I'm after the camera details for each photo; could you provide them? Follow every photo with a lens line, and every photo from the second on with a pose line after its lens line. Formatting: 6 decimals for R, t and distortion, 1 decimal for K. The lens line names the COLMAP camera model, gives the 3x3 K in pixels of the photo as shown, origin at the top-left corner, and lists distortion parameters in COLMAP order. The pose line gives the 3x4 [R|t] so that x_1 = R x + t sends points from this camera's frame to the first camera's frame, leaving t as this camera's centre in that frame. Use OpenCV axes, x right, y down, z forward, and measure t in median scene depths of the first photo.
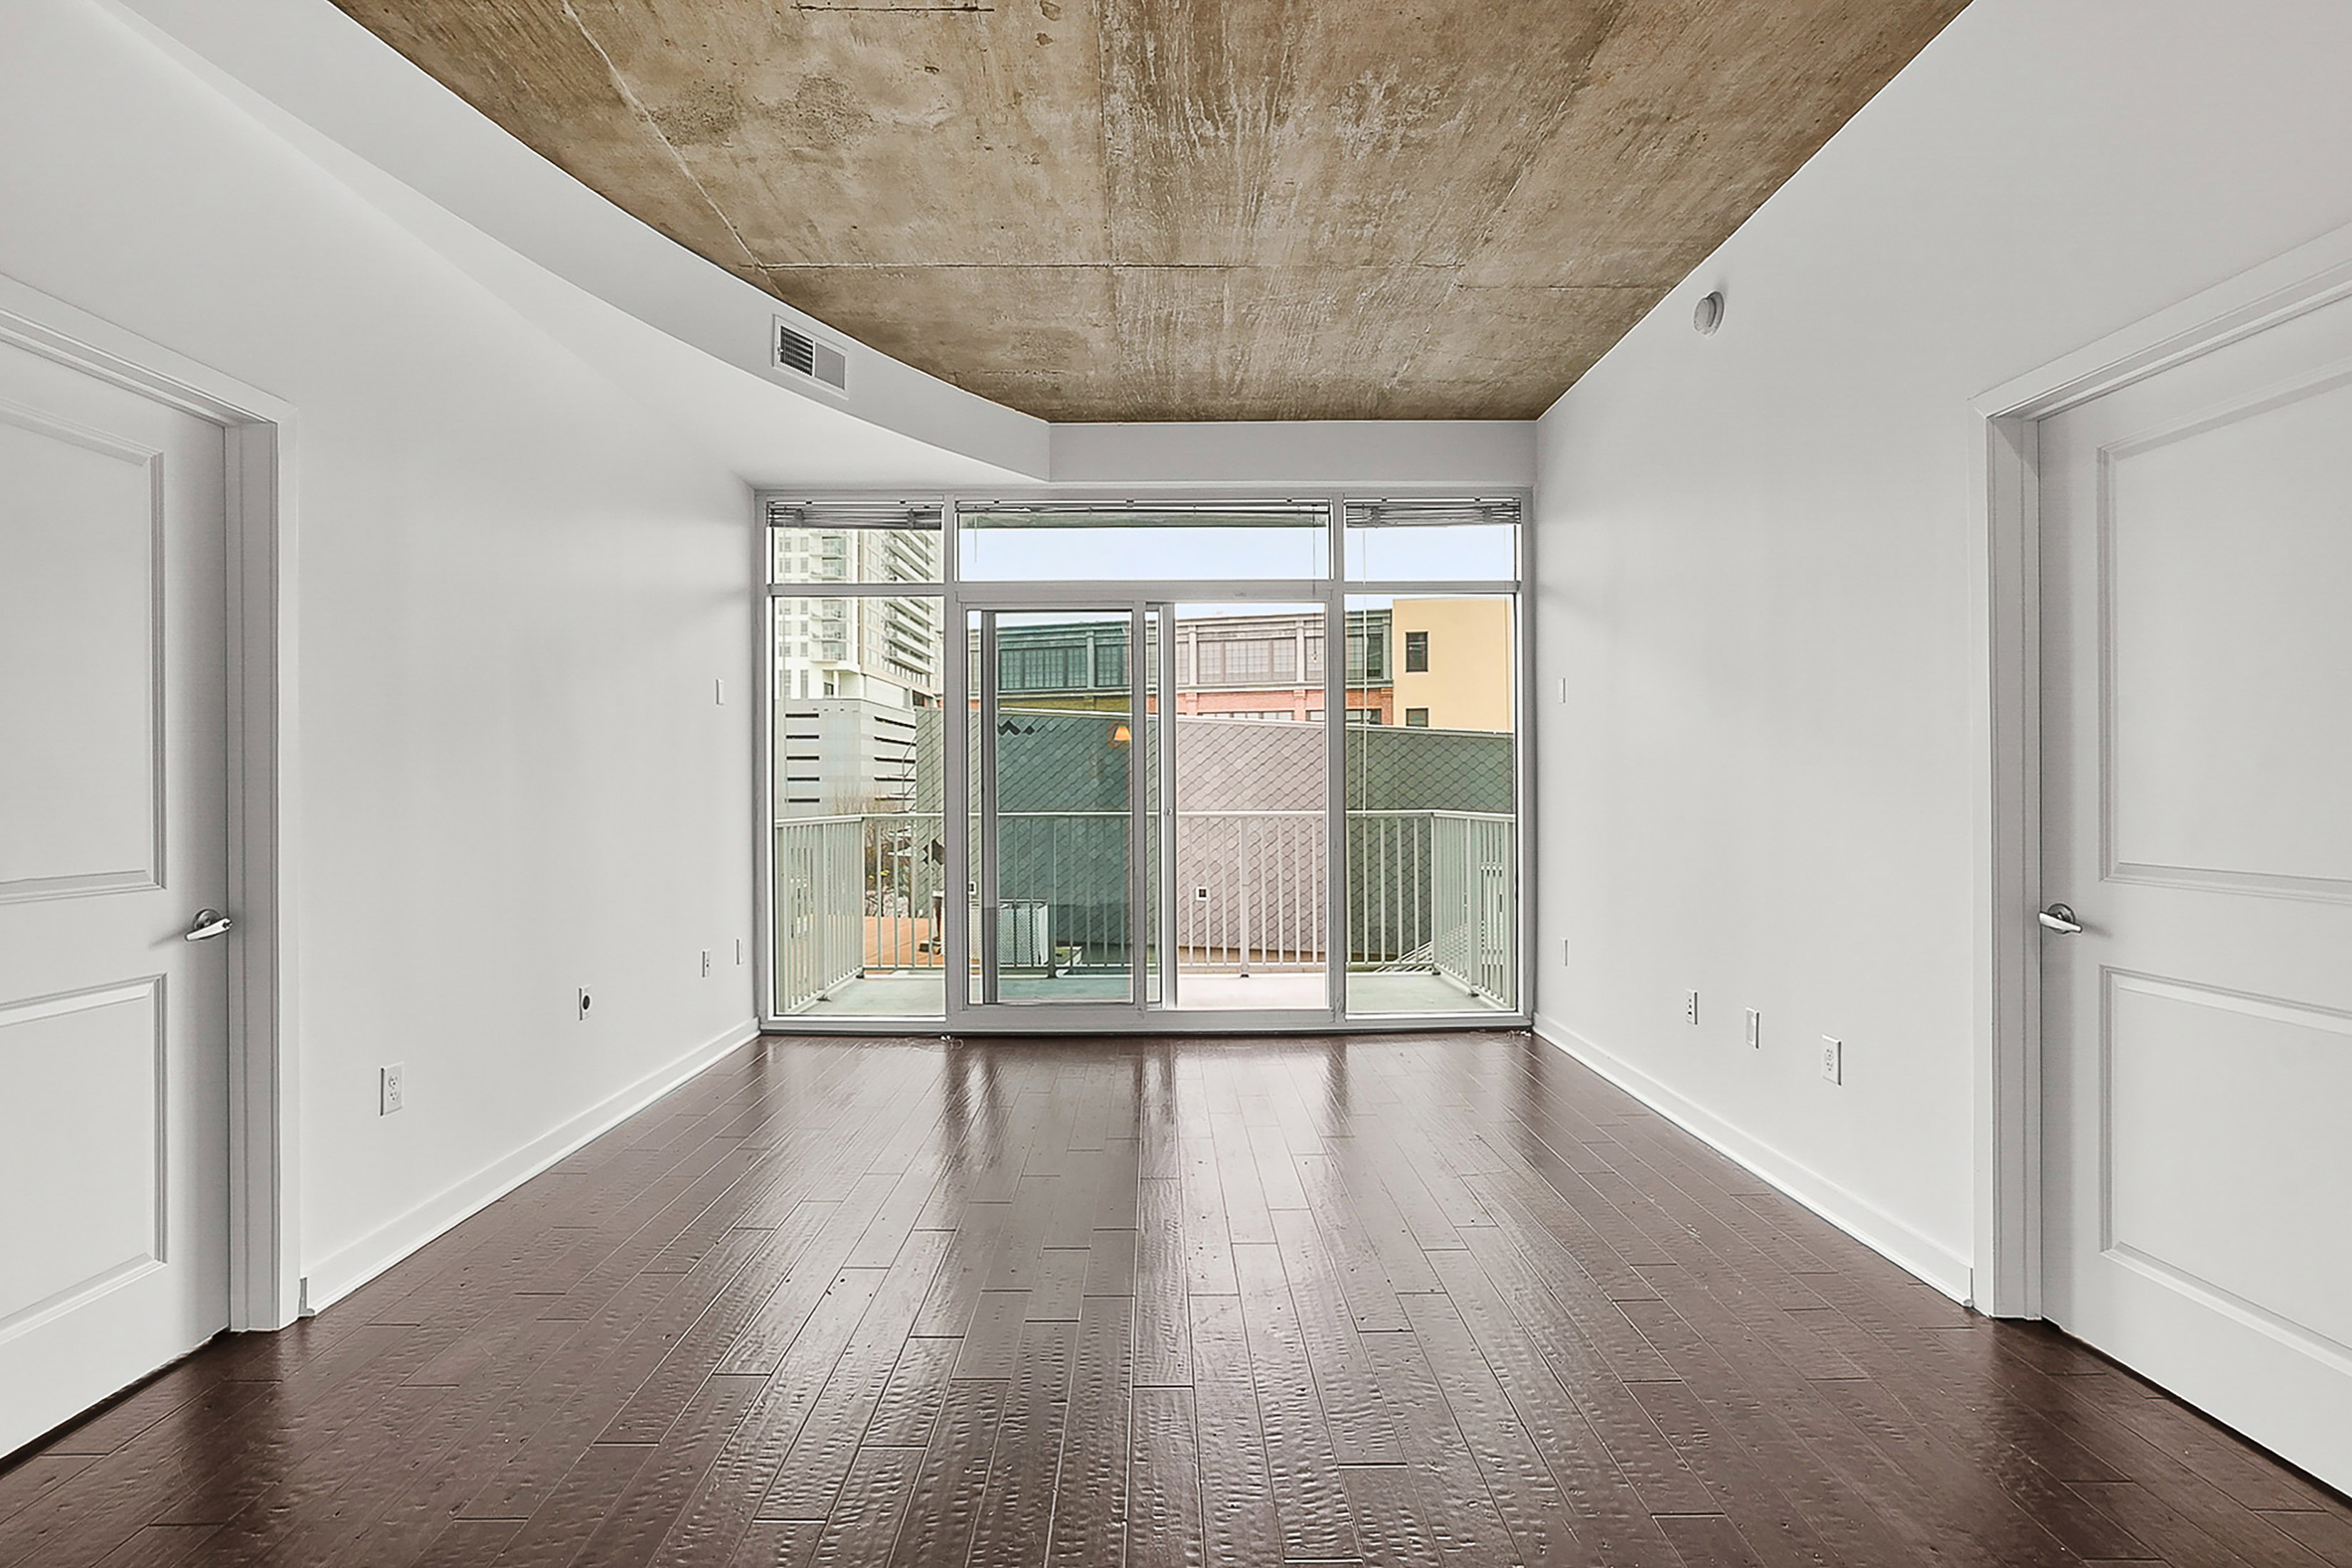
lens RADIAL K [[1102.0, 0, 1151.3], [0, 1102.0, 790.7], [0, 0, 1]] dist [-0.037471, 0.020863]
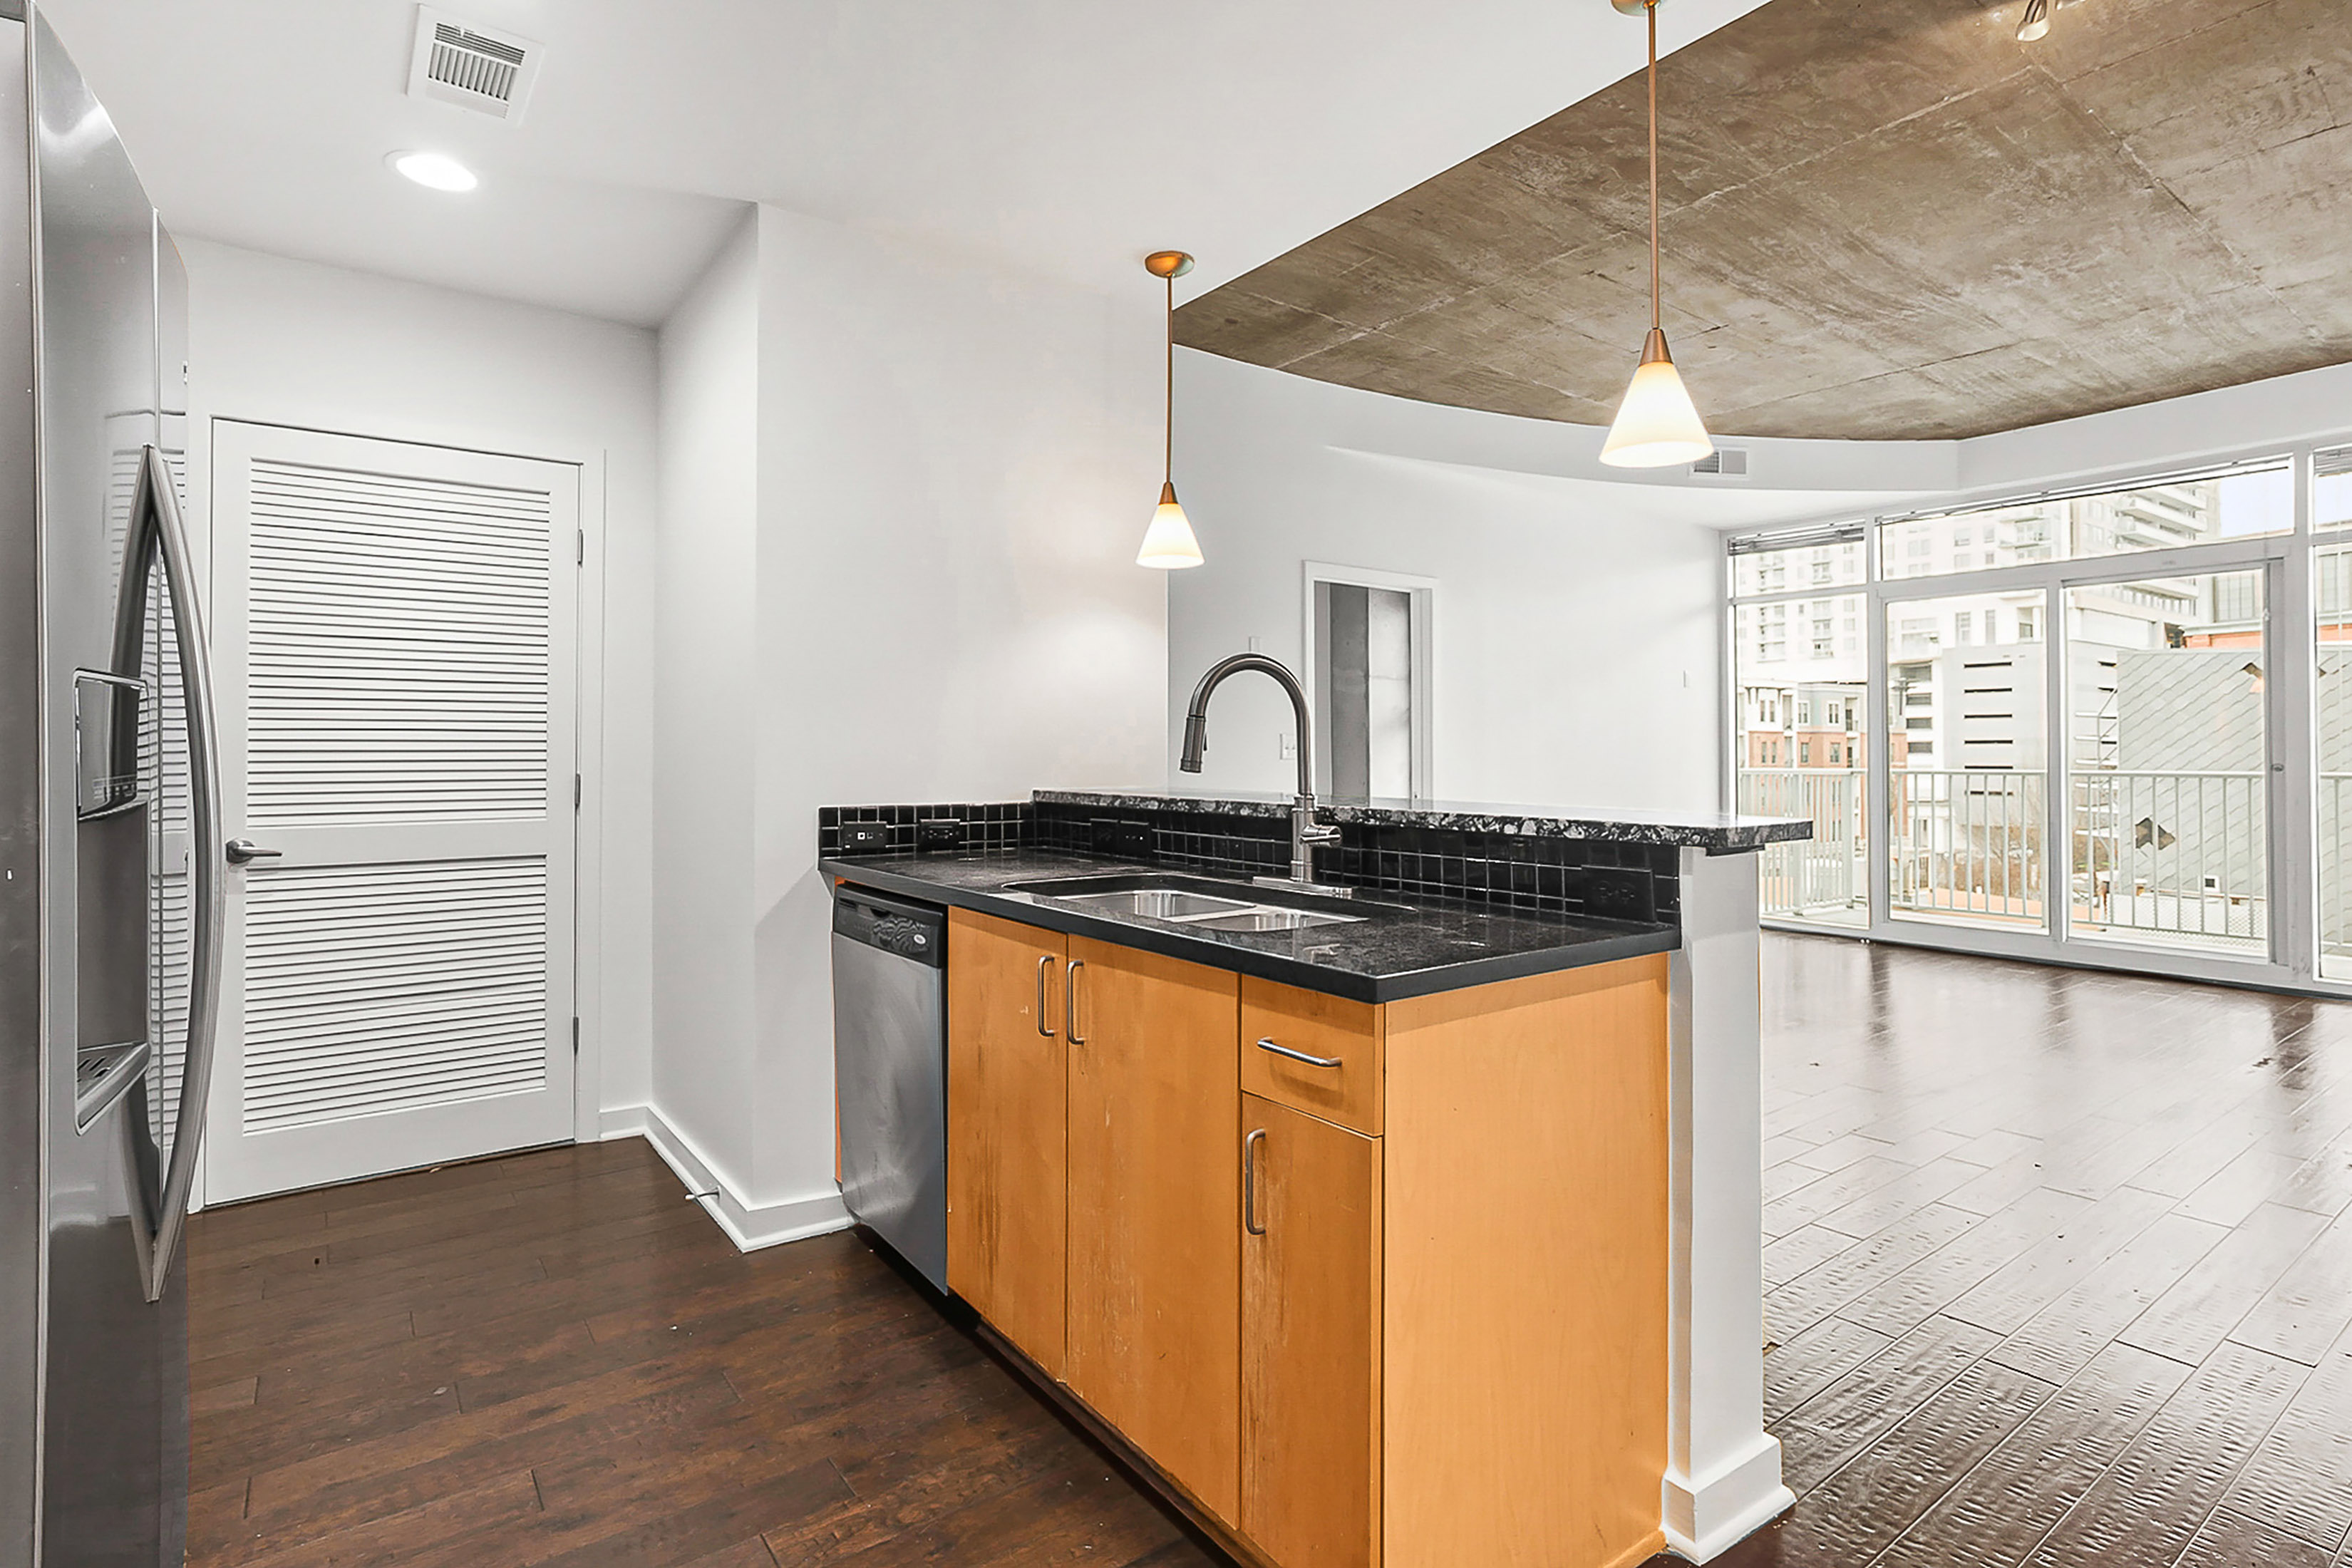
lens RADIAL K [[1156.5, 0, 1167.4], [0, 1156.5, 744.9], [0, 0, 1]] dist [-0.017501, 0.015860]
pose [[0.593133, -0.002088, -0.805102, 0.405477], [-0.004721, 0.999970, -0.006071, 0.009850], [0.805090, 0.007401, 0.593106, -0.438639]]
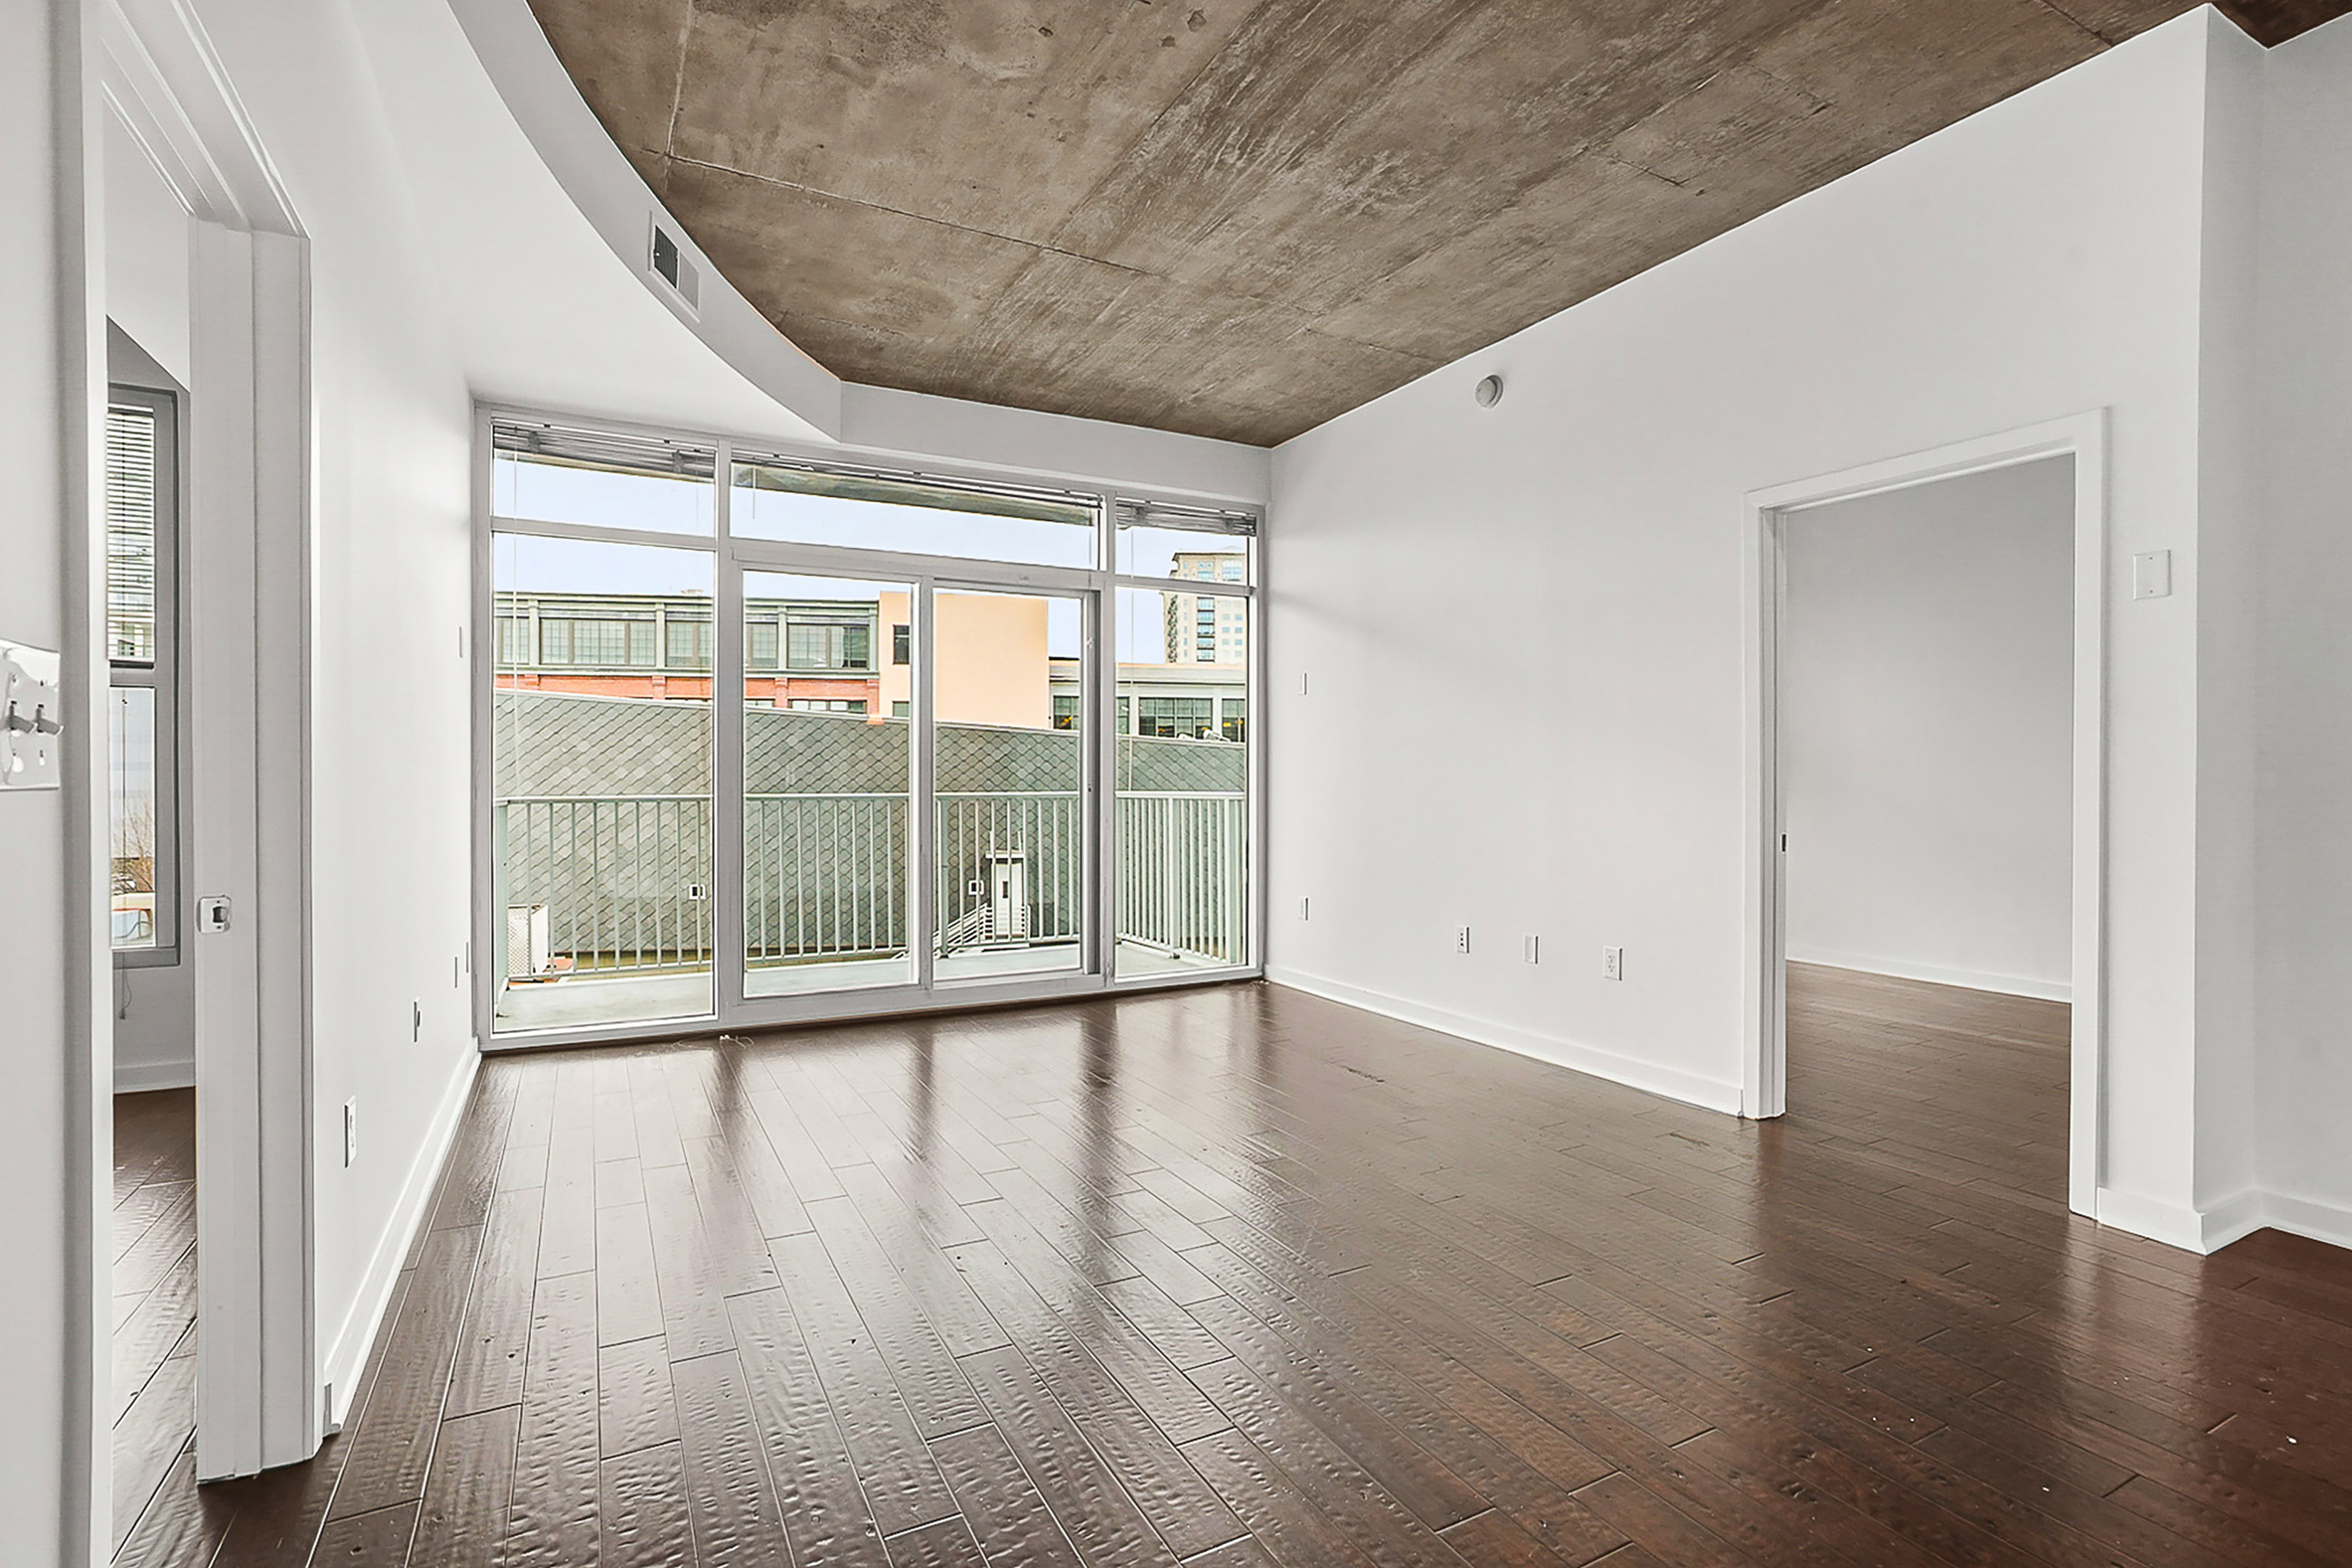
lens RADIAL K [[1102.0, 0, 1155.2], [0, 1102.0, 792.5], [0, 0, 1]] dist [-0.037471, 0.020863]
pose [[0.885609, -0.001572, 0.464428, -0.290026], [-0.002021, 0.999972, 0.007240, 0.014355], [-0.464427, -0.007351, 0.885581, 0.031676]]
